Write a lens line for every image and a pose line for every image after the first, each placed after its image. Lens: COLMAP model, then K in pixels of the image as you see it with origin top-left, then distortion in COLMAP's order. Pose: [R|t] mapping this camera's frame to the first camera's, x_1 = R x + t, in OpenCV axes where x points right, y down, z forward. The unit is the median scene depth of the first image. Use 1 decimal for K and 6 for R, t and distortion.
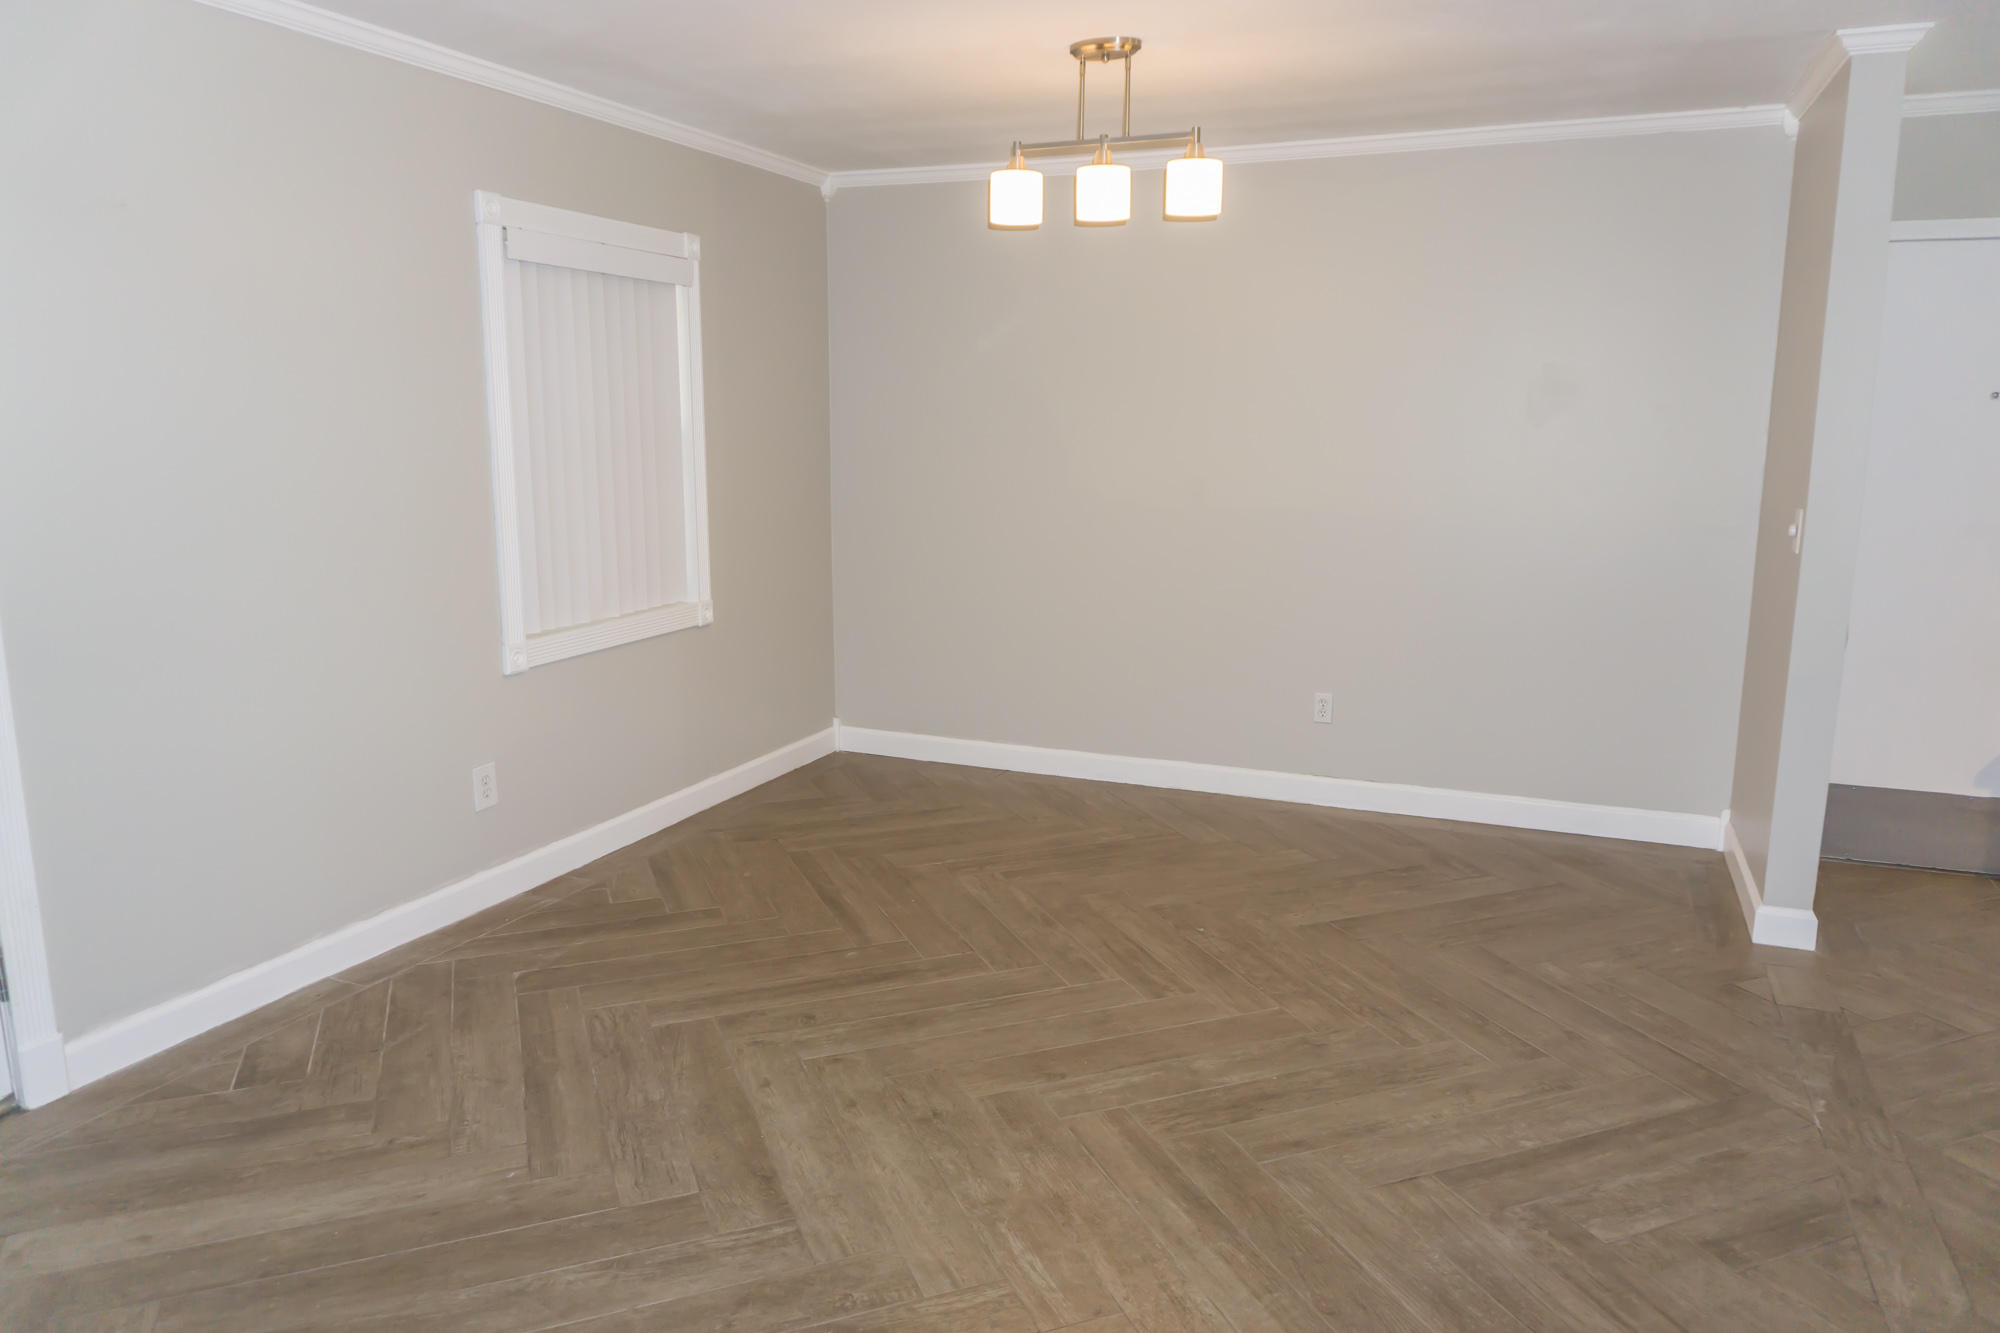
lens RADIAL K [[1336.4, 0, 999.4], [0, 1336.4, 662.2], [0, 0, 1]] dist [-0.022427, 0.001078]
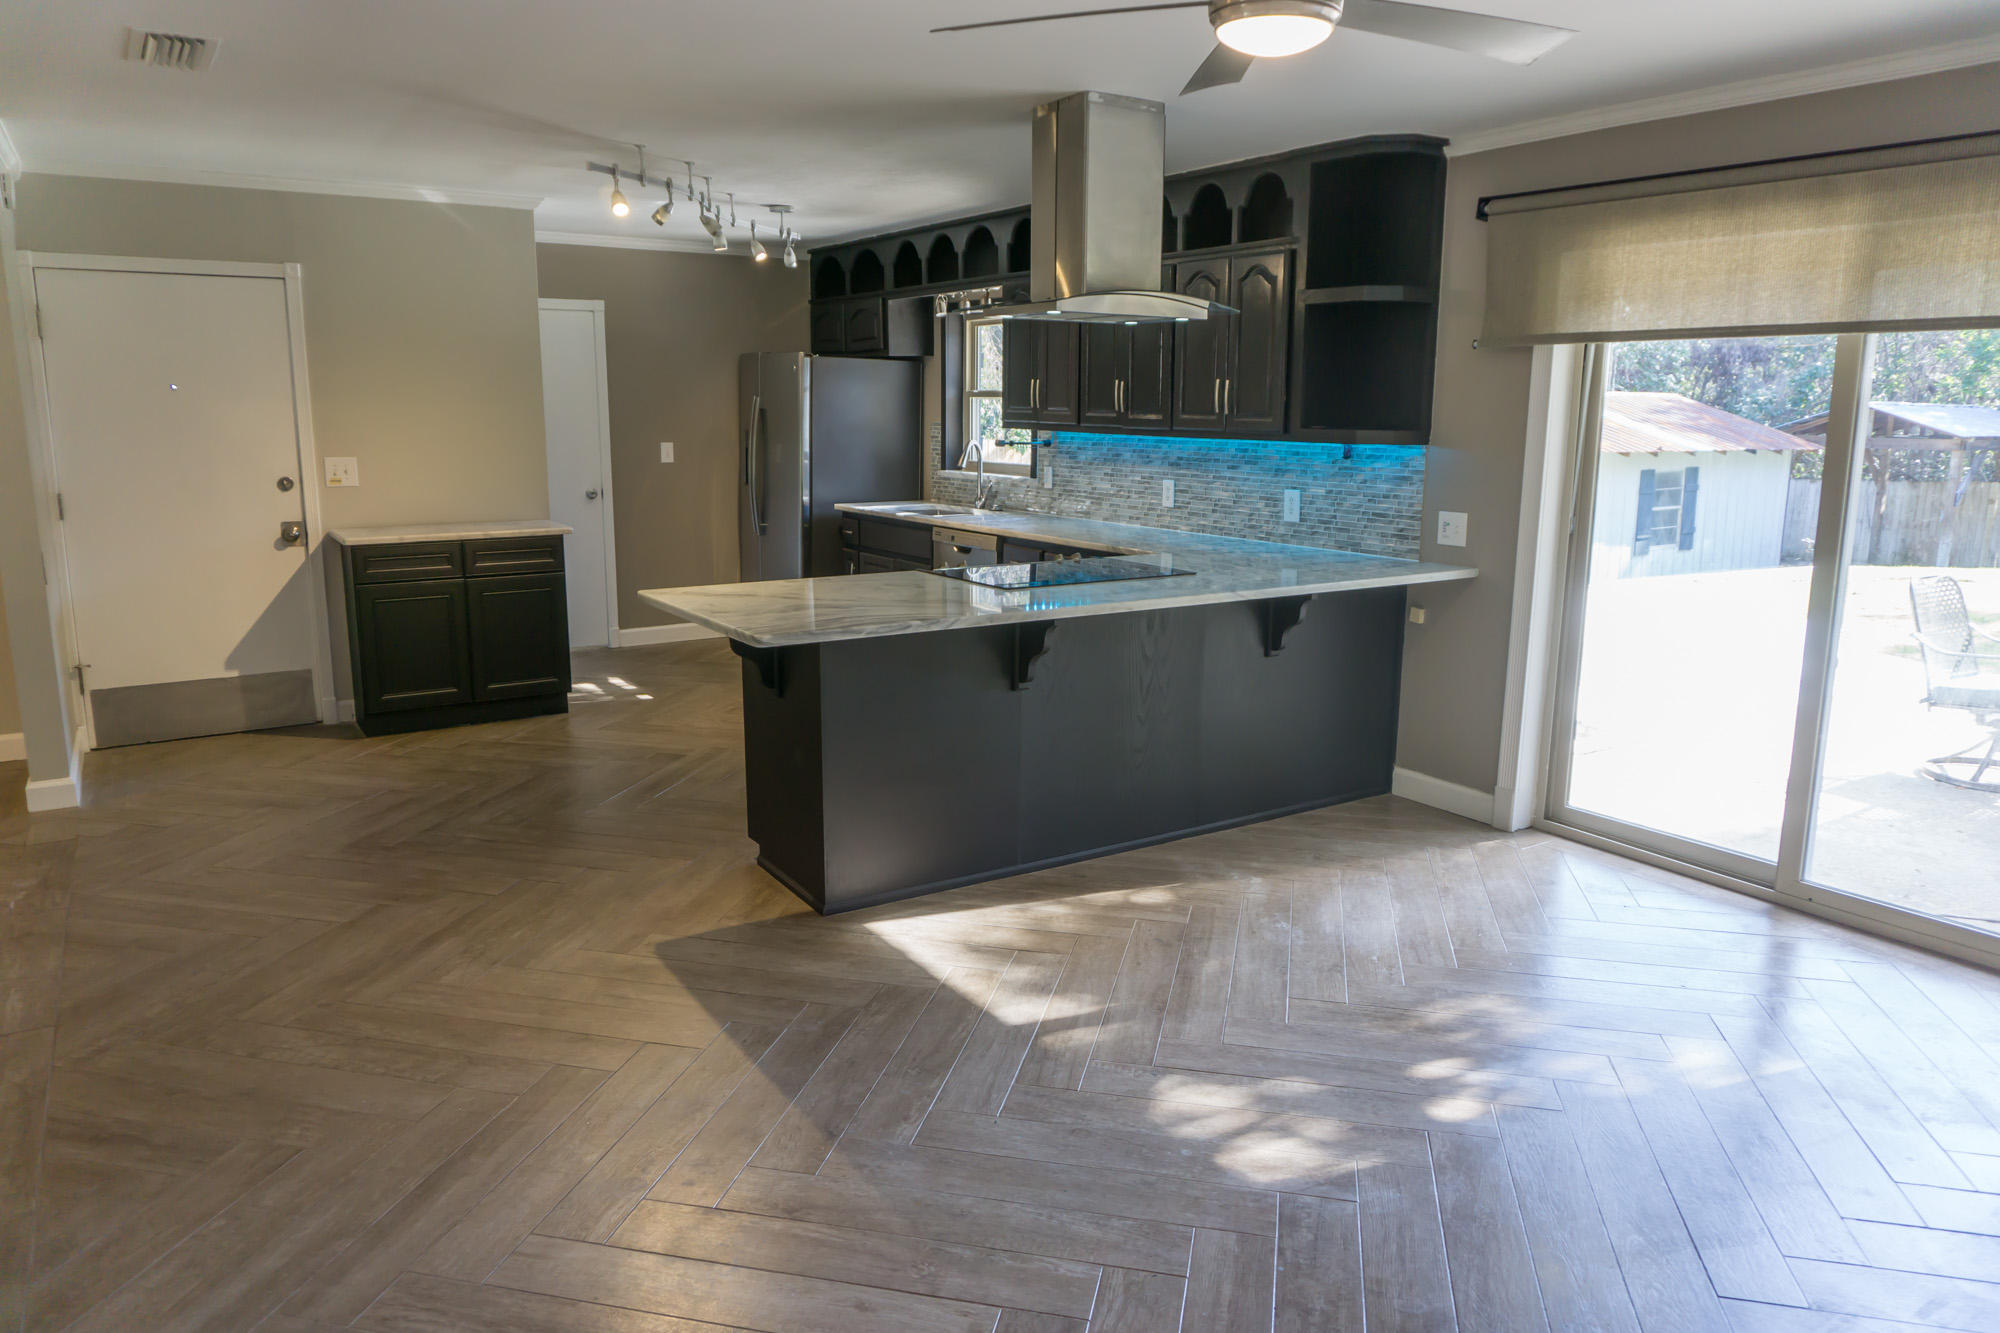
lens RADIAL K [[1336.4, 0, 996.2], [0, 1336.4, 670.8], [0, 0, 1]] dist [-0.022427, 0.001078]
pose [[0.567389, -0.160734, 0.807610, 0.087452], [0.138174, 0.985442, 0.099053, 0.082465], [-0.811774, 0.055389, 0.581339, -0.560905]]
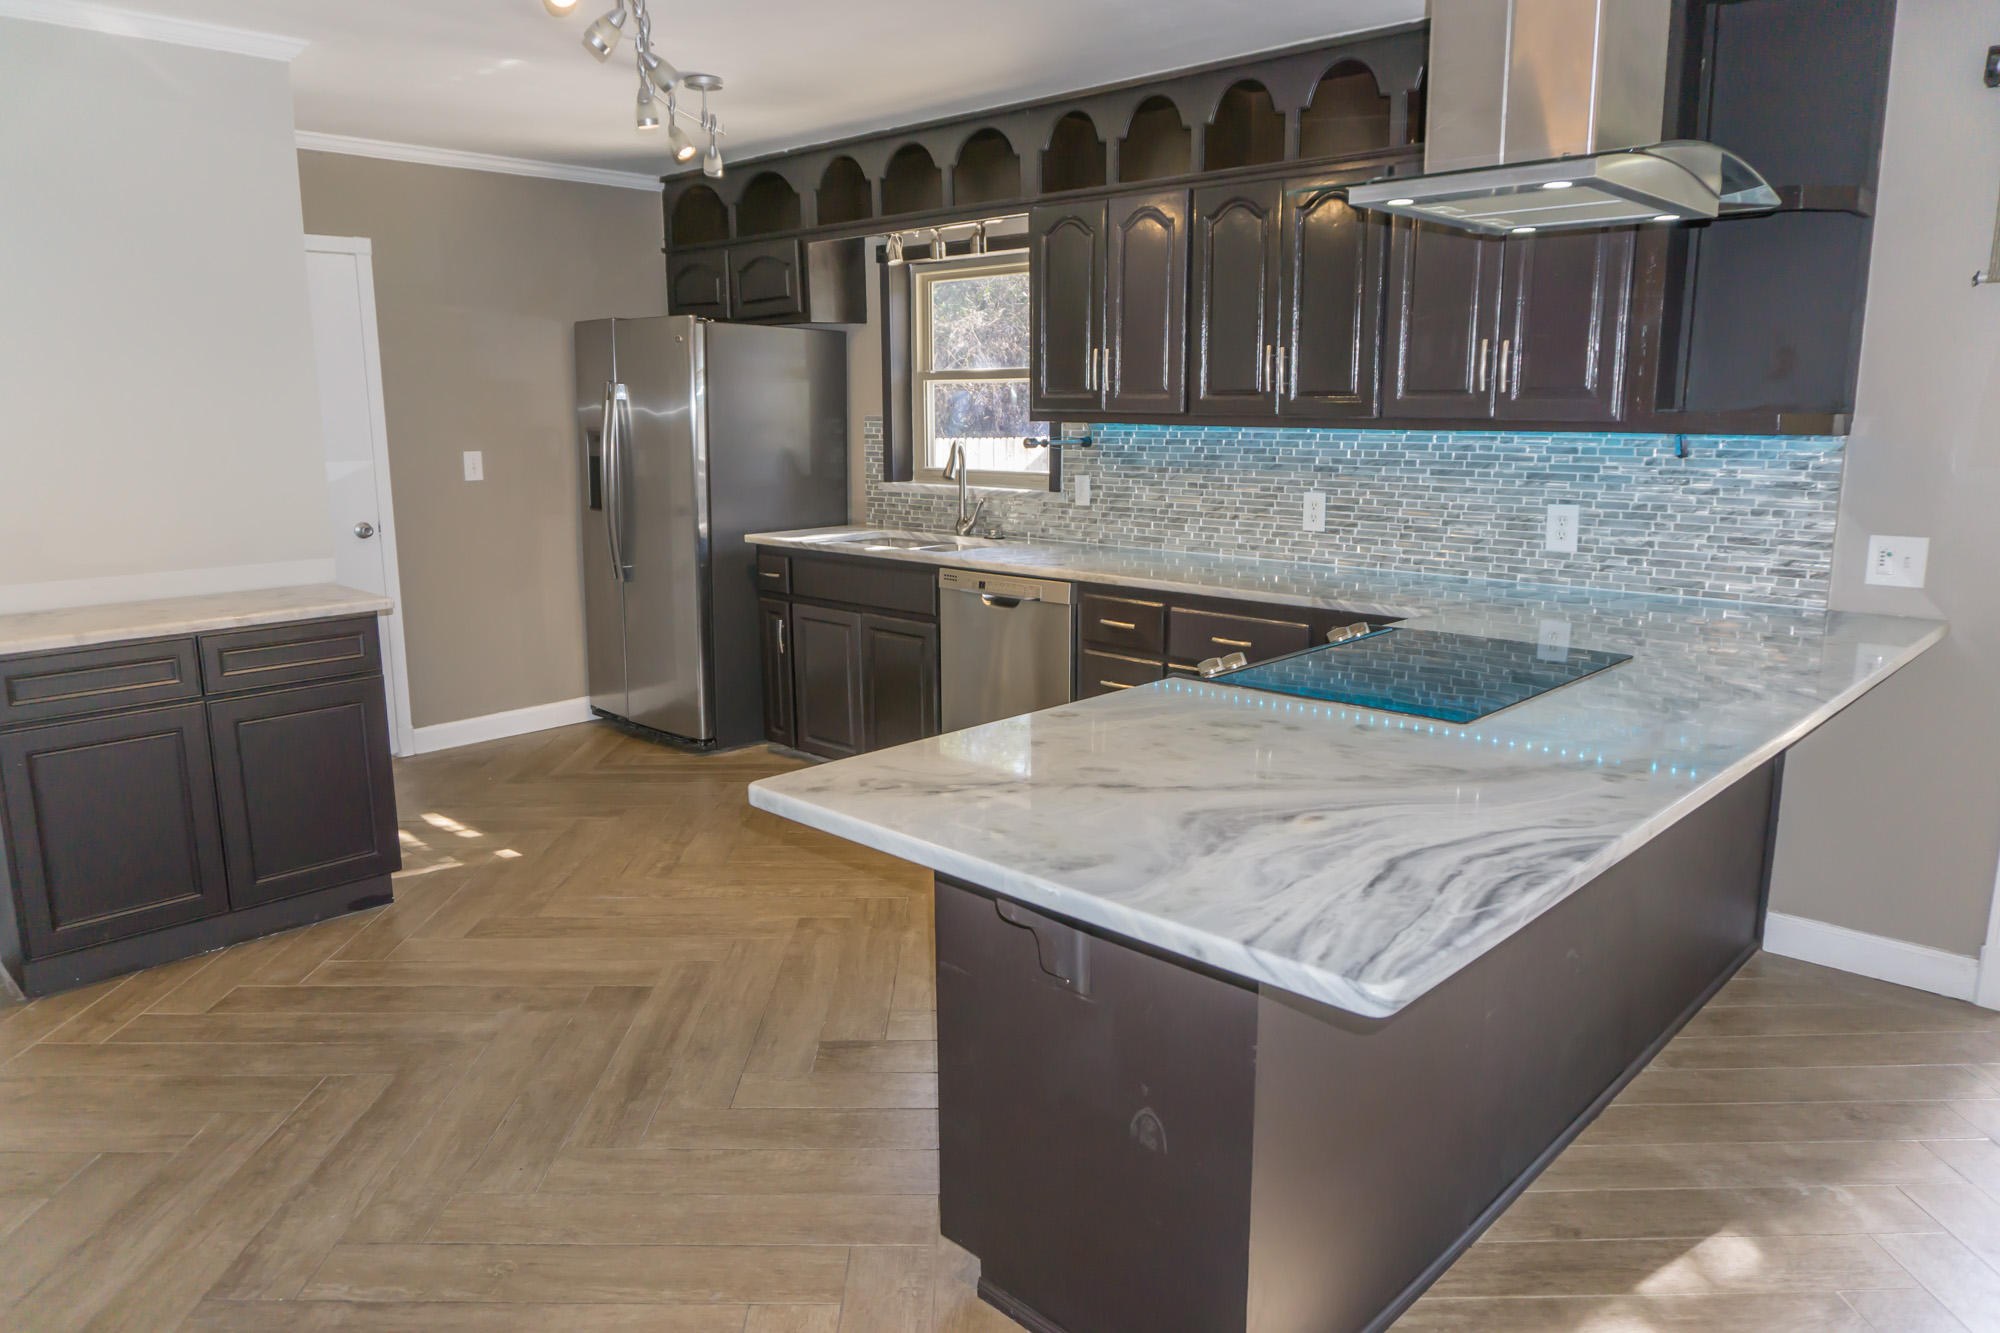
lens RADIAL K [[1336.4, 0, 994.2], [0, 1336.4, 663.4], [0, 0, 1]] dist [-0.022427, 0.001078]
pose [[0.360590, -0.184325, 0.914330, 0.431131], [0.166966, 0.977201, 0.131152, -0.015379], [-0.917658, 0.105370, 0.383145, 0.081981]]
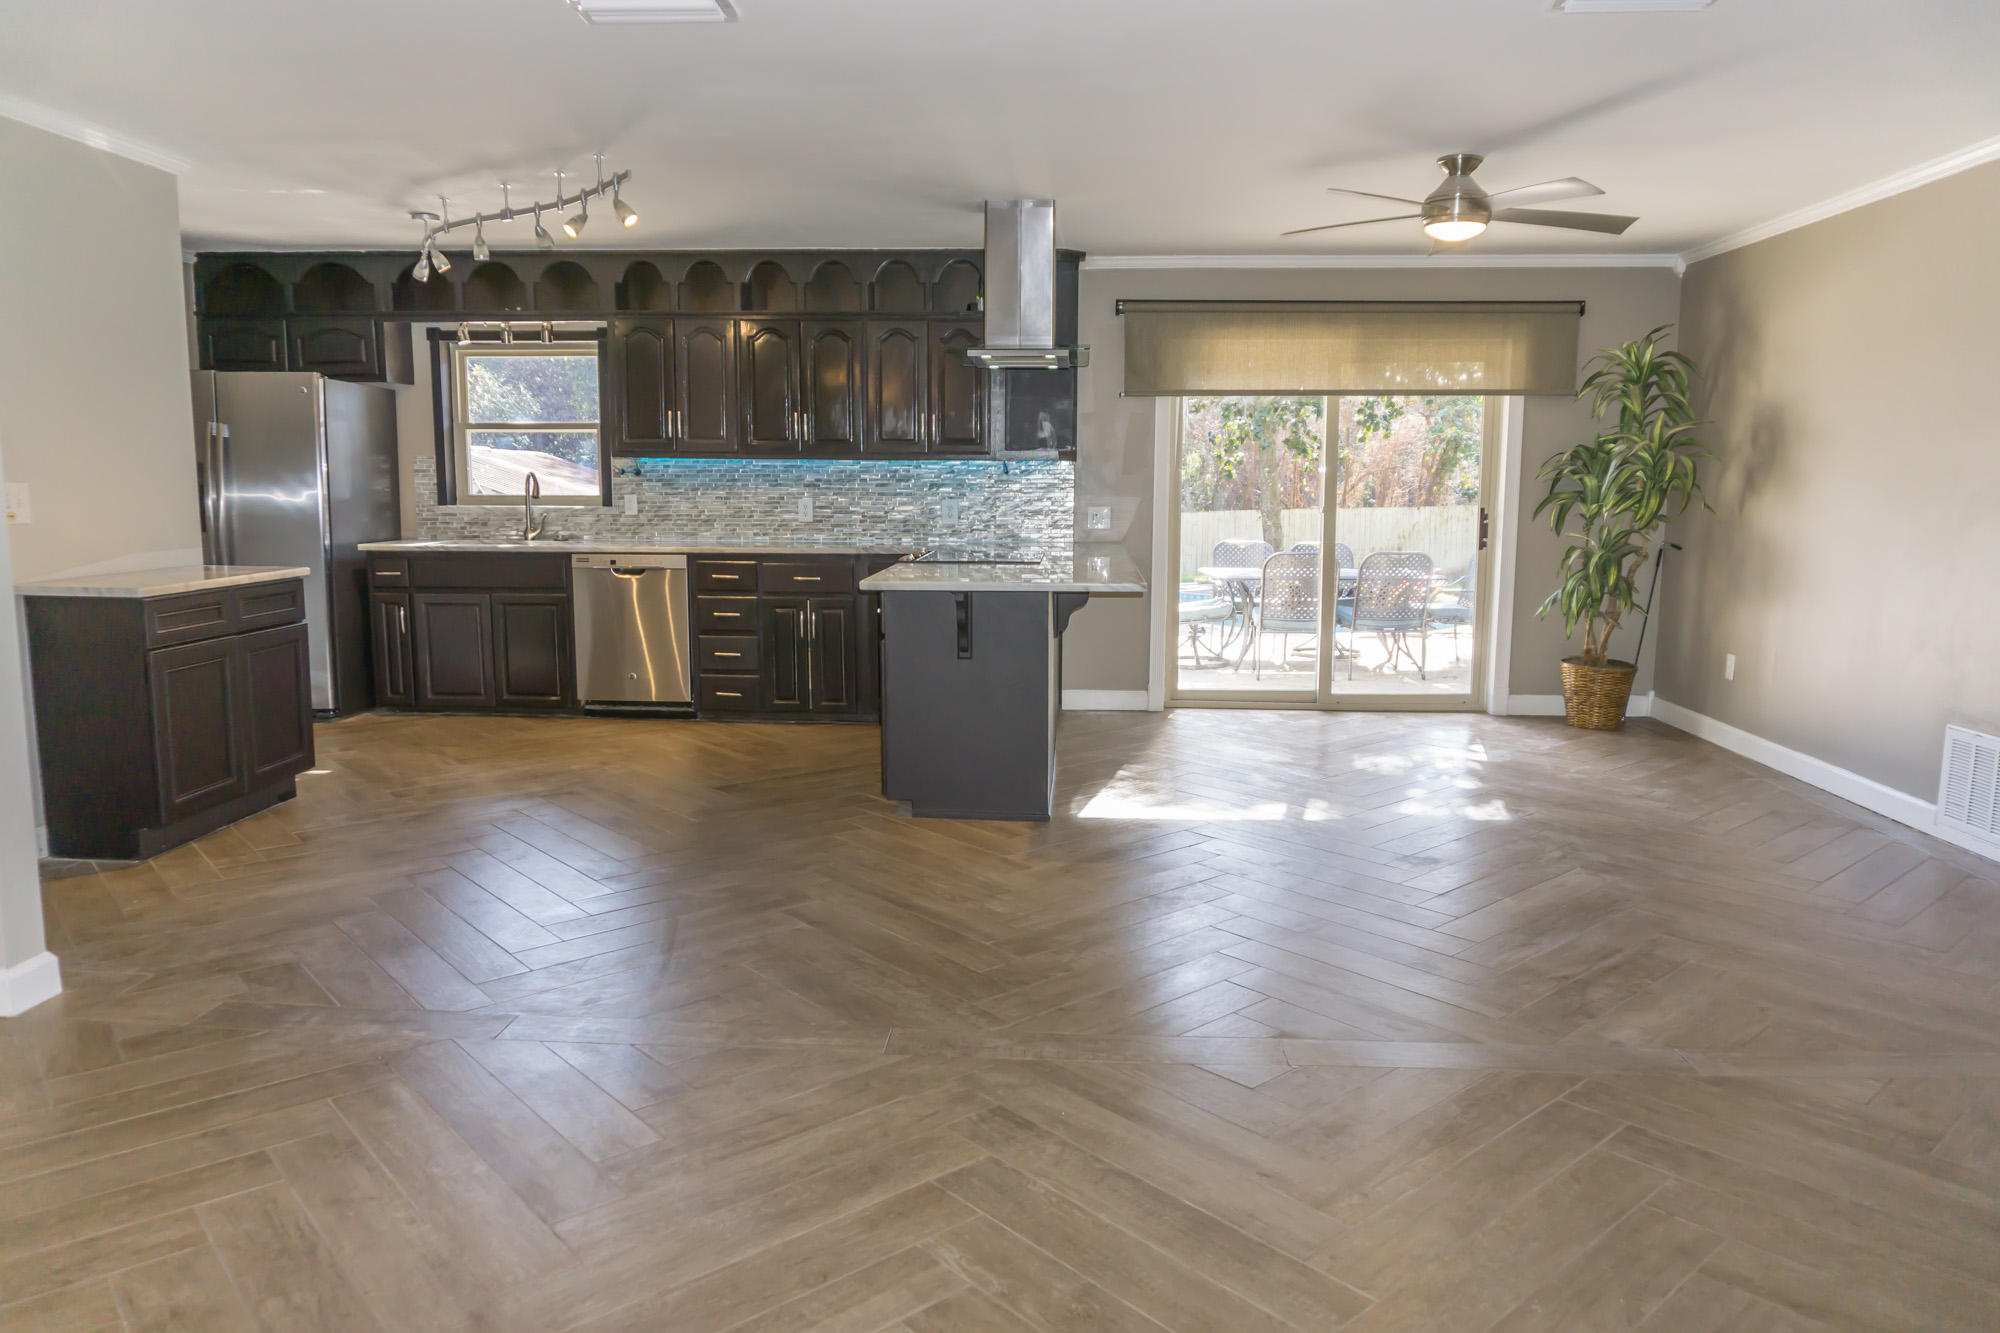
lens RADIAL K [[1336.4, 0, 997.5], [0, 1336.4, 669.6], [0, 0, 1]] dist [-0.022427, 0.001078]
pose [[-0.338068, -0.135485, 0.931318, -0.394680], [0.158715, 0.967202, 0.198318, -0.066678], [-0.927642, 0.214859, -0.305476, 0.677739]]
